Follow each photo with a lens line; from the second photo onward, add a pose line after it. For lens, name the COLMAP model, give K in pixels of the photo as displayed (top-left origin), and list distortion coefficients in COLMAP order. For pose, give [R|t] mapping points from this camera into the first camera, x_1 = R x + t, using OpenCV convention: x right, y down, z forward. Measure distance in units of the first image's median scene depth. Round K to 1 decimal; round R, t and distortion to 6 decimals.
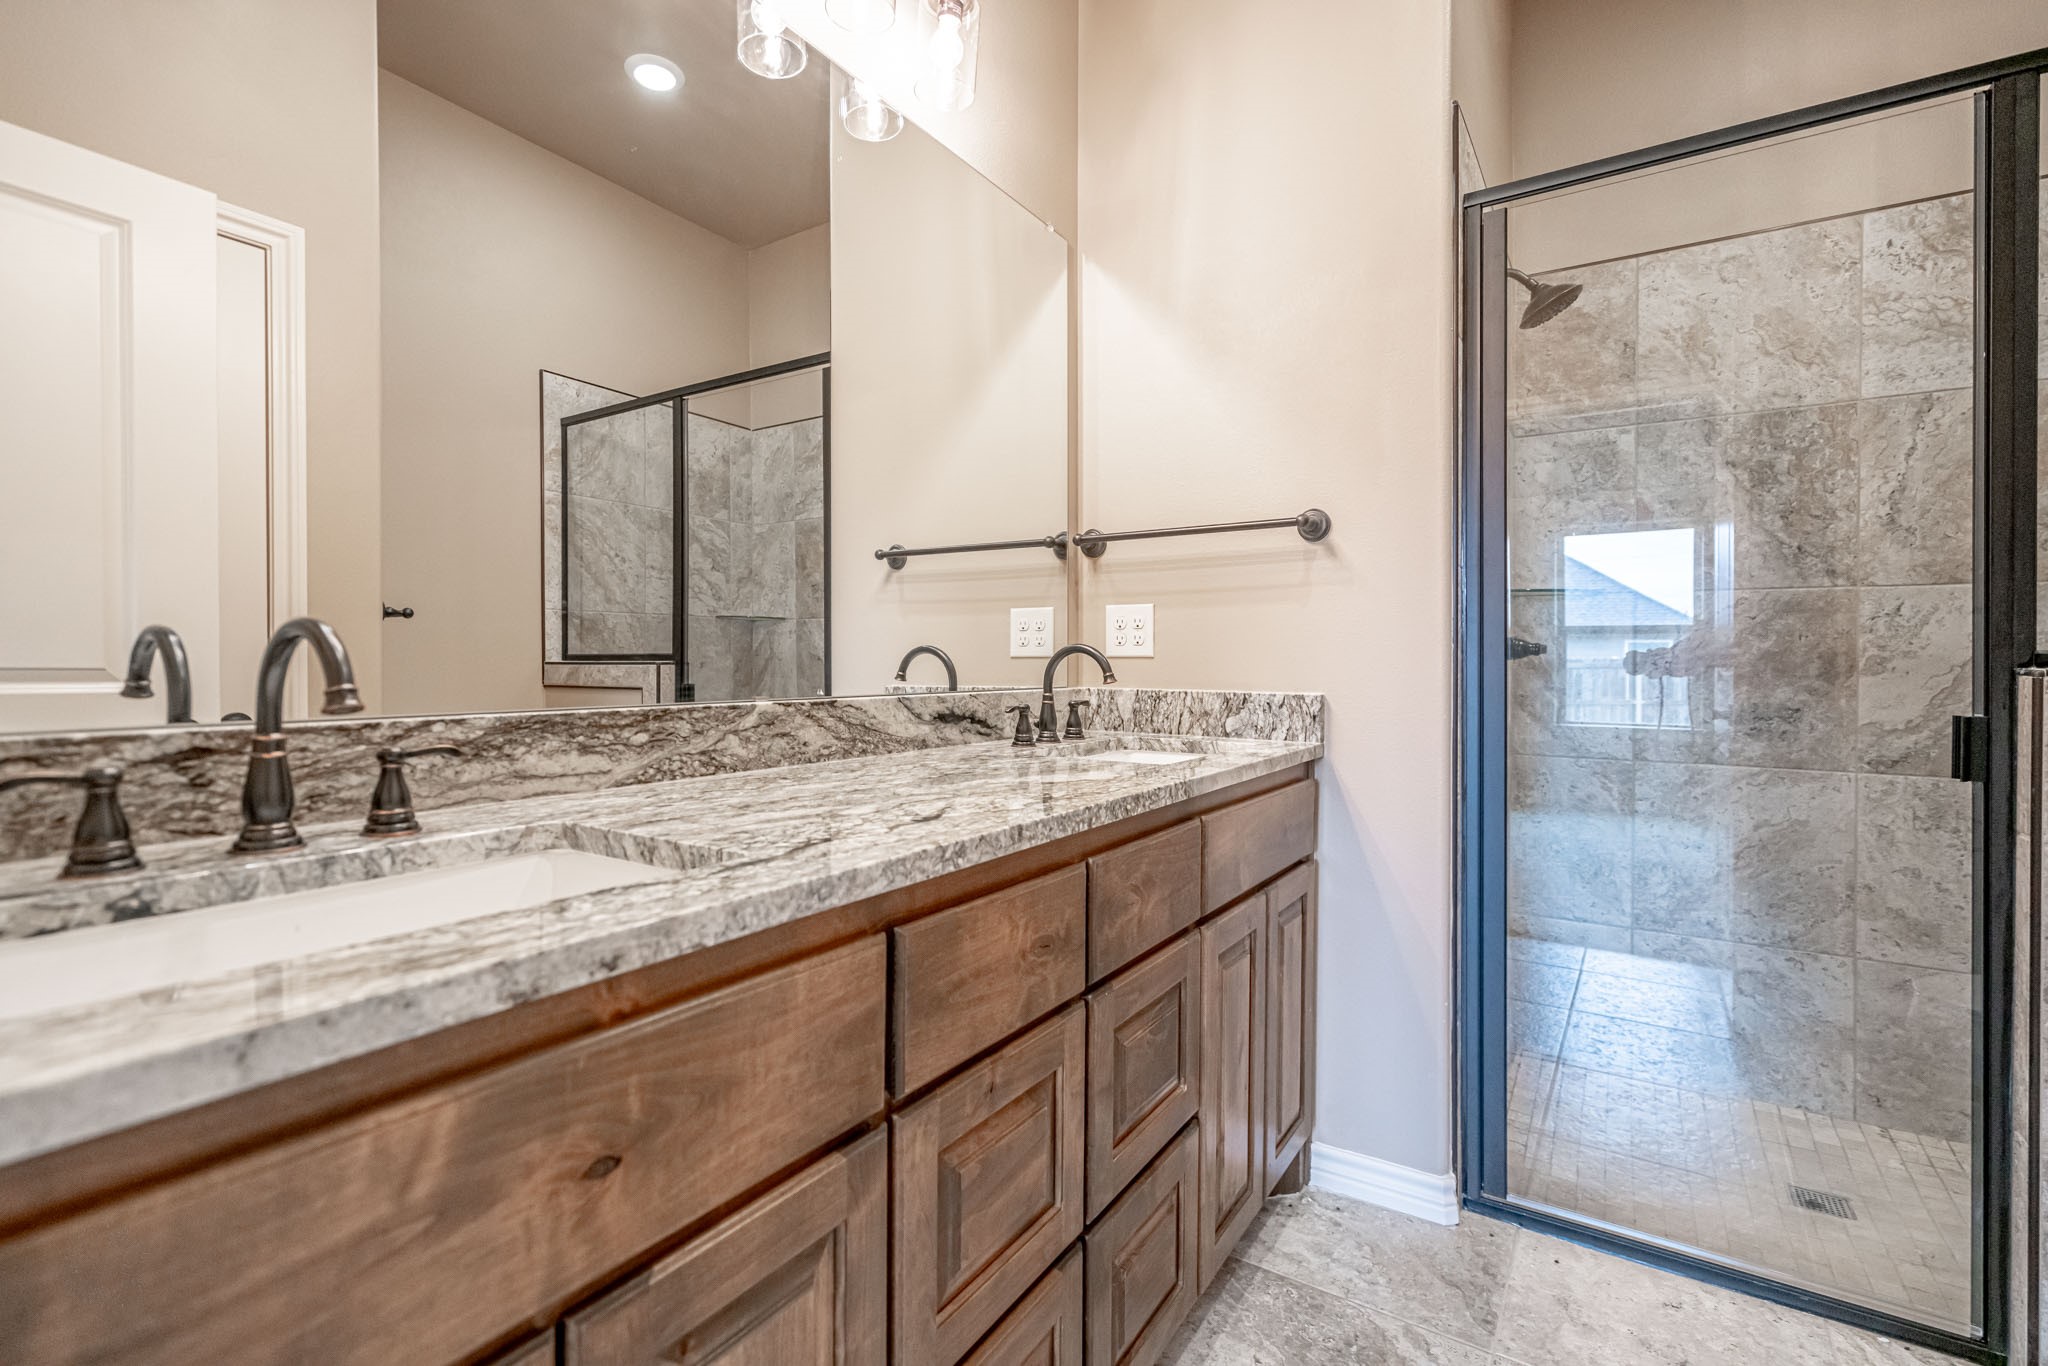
lens RADIAL K [[953.2, 0, 989.4], [0, 953.2, 668.9], [0, 0, 1]] dist [0.013803, -0.000306]
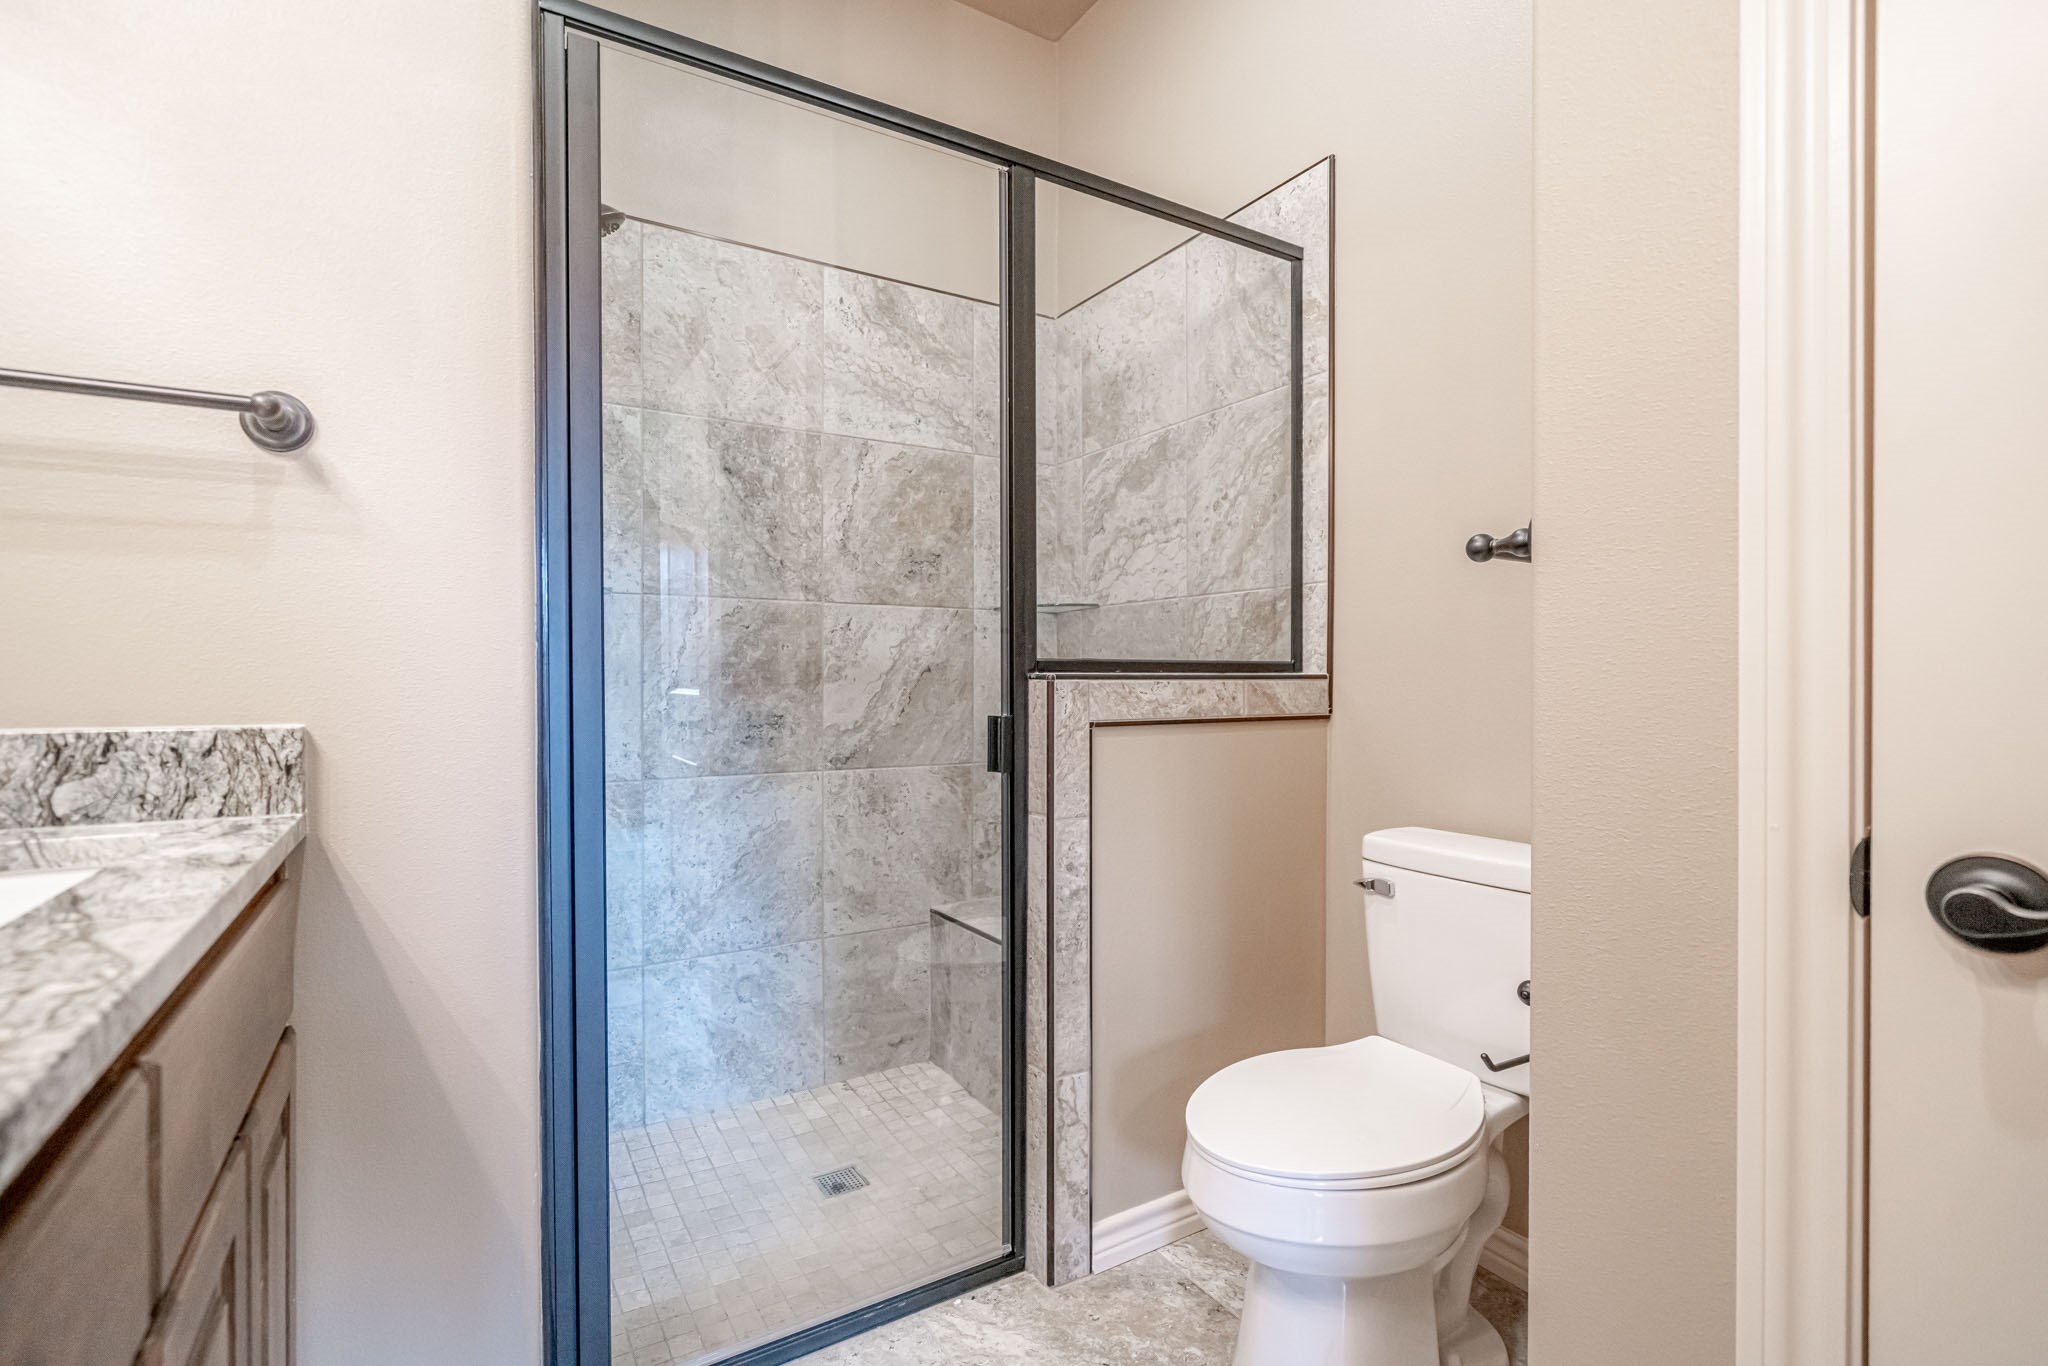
lens RADIAL K [[932.1, 0, 1032.3], [0, 932.1, 683.0], [0, 0, 1]] dist [-0.011529, 0.008063]
pose [[0.393217, -0.010836, 0.919382, 0.013832], [0.010147, 0.999921, 0.007445, 0.001551], [-0.919390, 0.006402, 0.393296, 0.364922]]
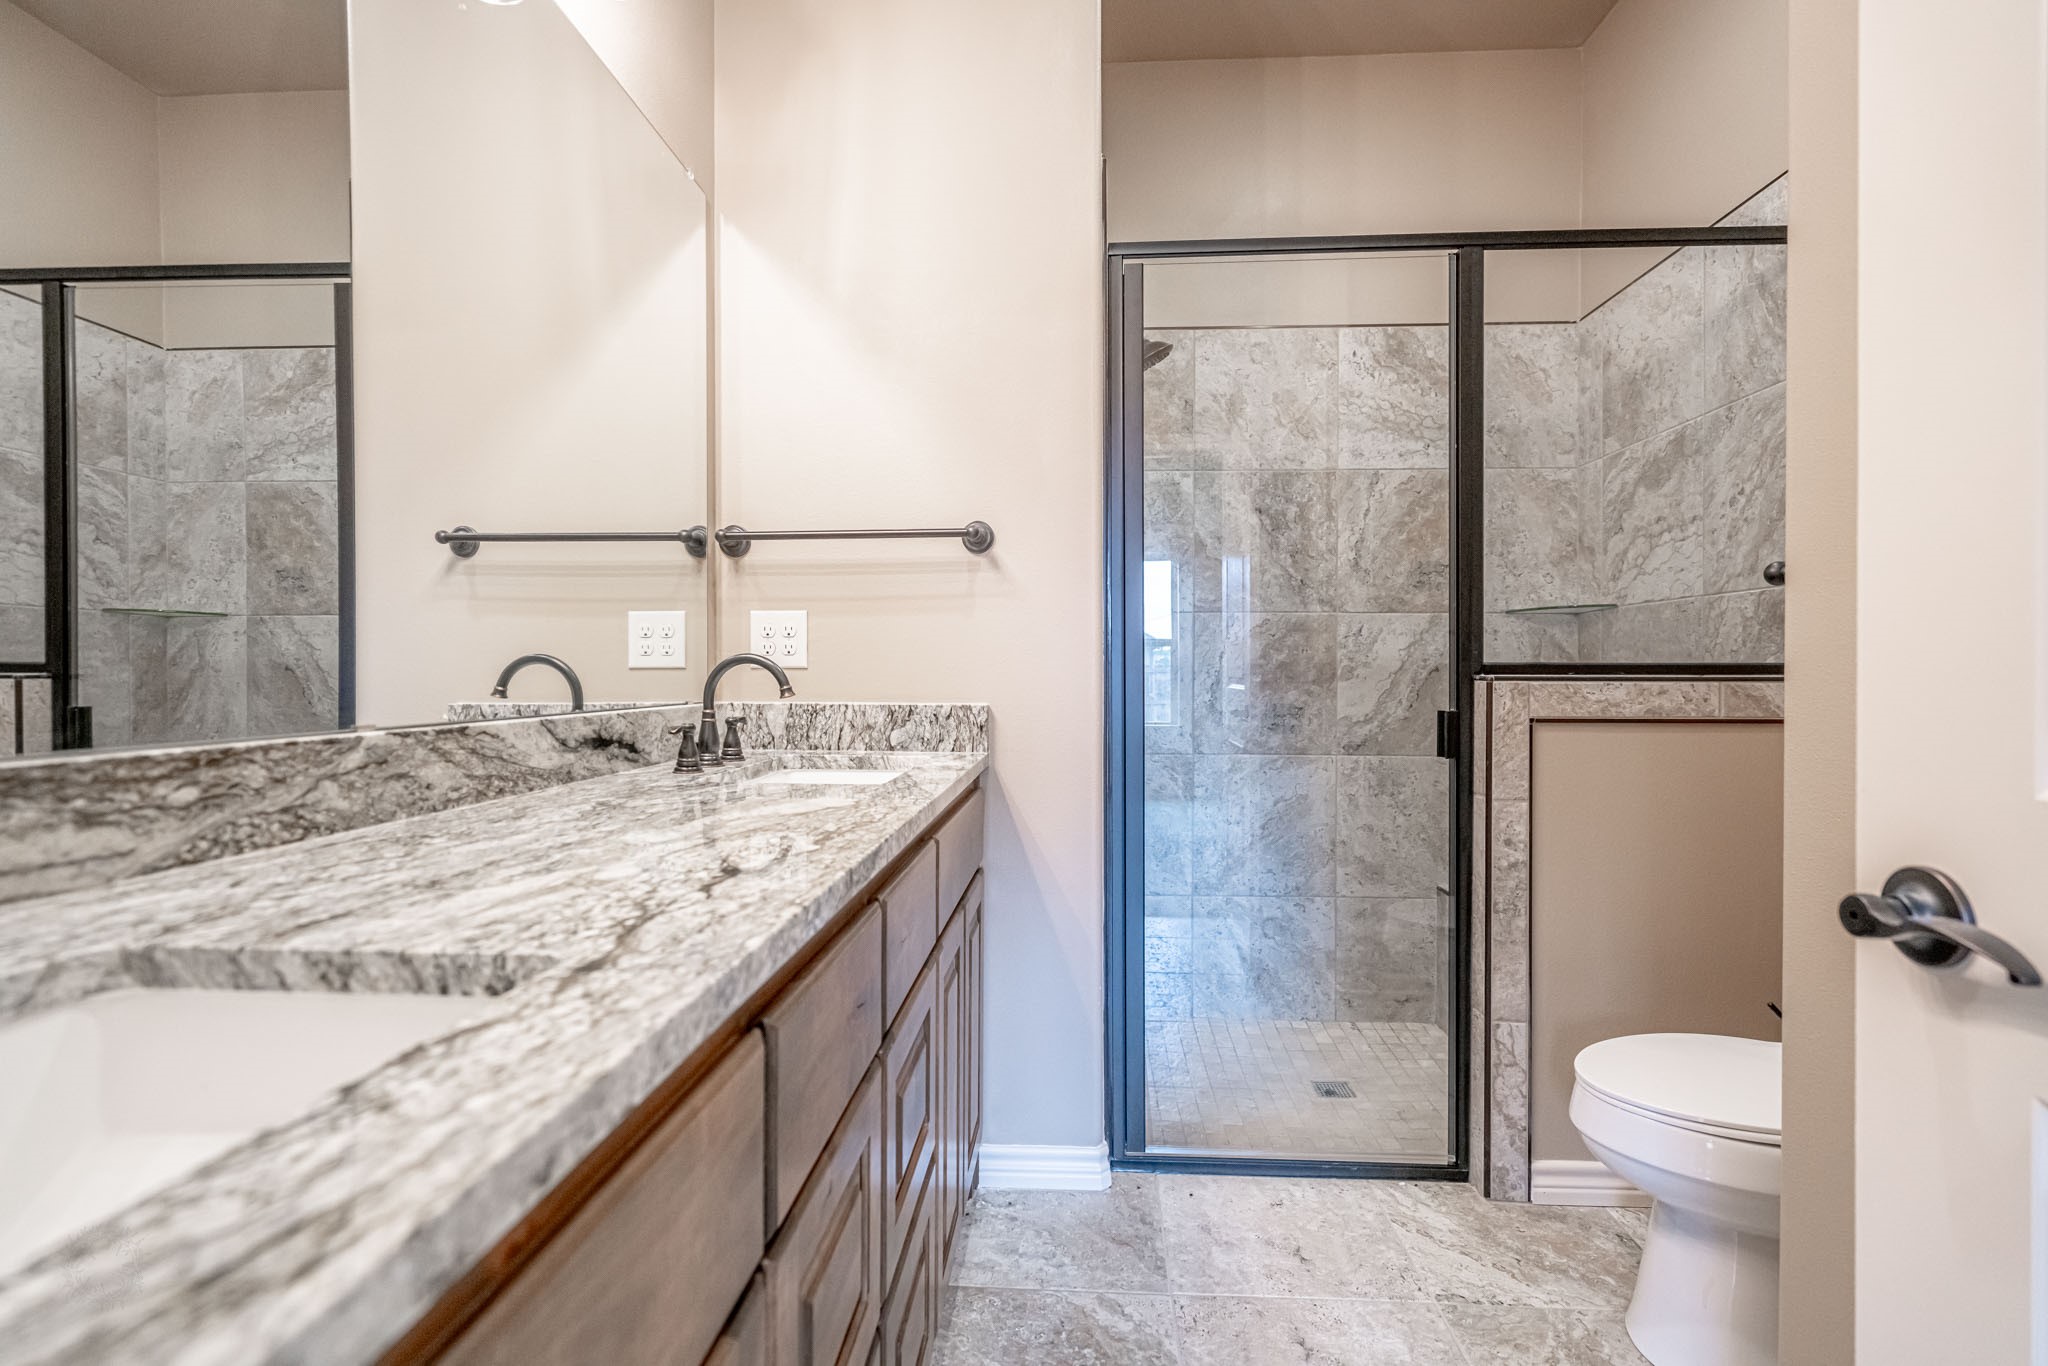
lens RADIAL K [[965.4, 0, 1024.0], [0, 965.4, 683.0], [0, 0, 1]] dist [0.001002, 0.005989]
pose [[0.860782, -0.009651, 0.508882, -0.131320], [0.006952, 0.999950, 0.007205, -0.002712], [-0.508926, -0.002665, 0.860806, 0.091504]]
